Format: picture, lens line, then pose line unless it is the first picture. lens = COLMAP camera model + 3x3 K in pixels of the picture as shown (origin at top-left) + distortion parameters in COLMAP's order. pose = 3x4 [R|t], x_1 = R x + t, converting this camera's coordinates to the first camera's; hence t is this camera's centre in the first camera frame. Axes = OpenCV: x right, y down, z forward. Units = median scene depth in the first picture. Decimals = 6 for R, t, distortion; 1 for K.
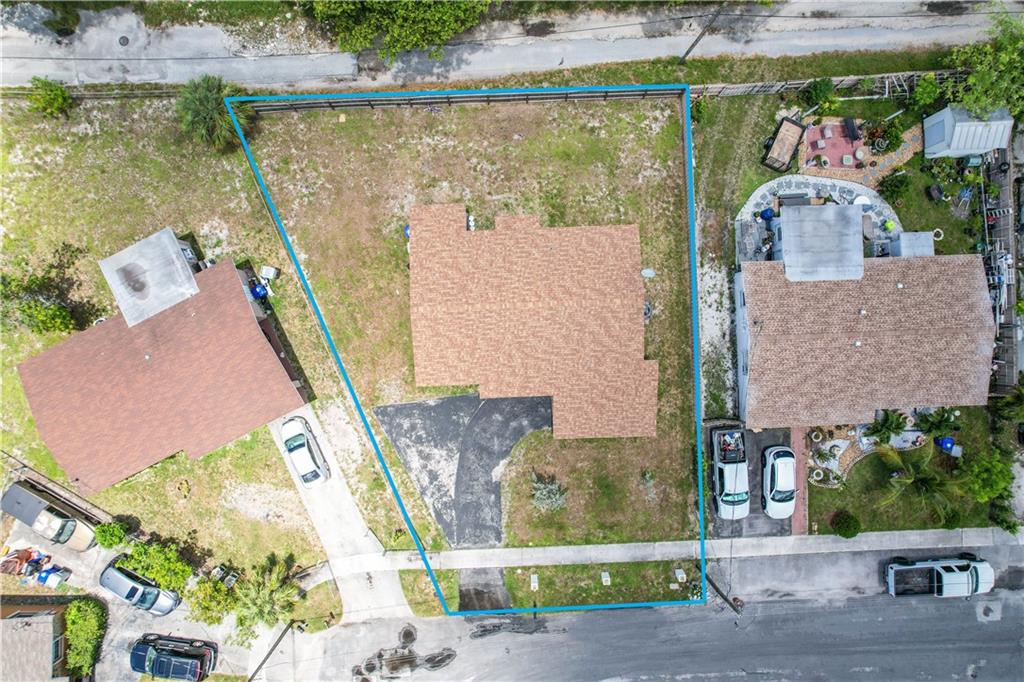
lens RADIAL K [[650.1, 0, 509.1], [0, 650.1, 339.7], [0, 0, 1]] dist [-0.050687, 0.034421]
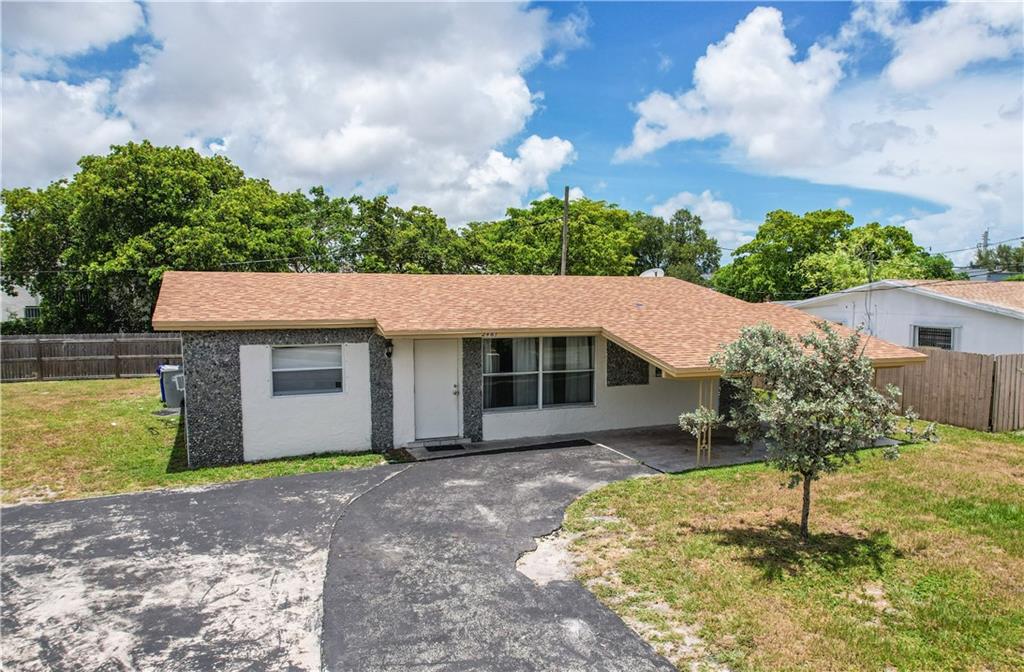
lens RADIAL K [[727.7, 0, 539.7], [0, 727.7, 367.4], [0, 0, 1]] dist [-0.050128, 0.024618]
pose [[0.926152, -0.028714, 0.376055, -0.097765], [0.377075, 0.090349, -0.921765, 0.396329], [-0.007509, 0.995496, 0.094504, 0.920623]]
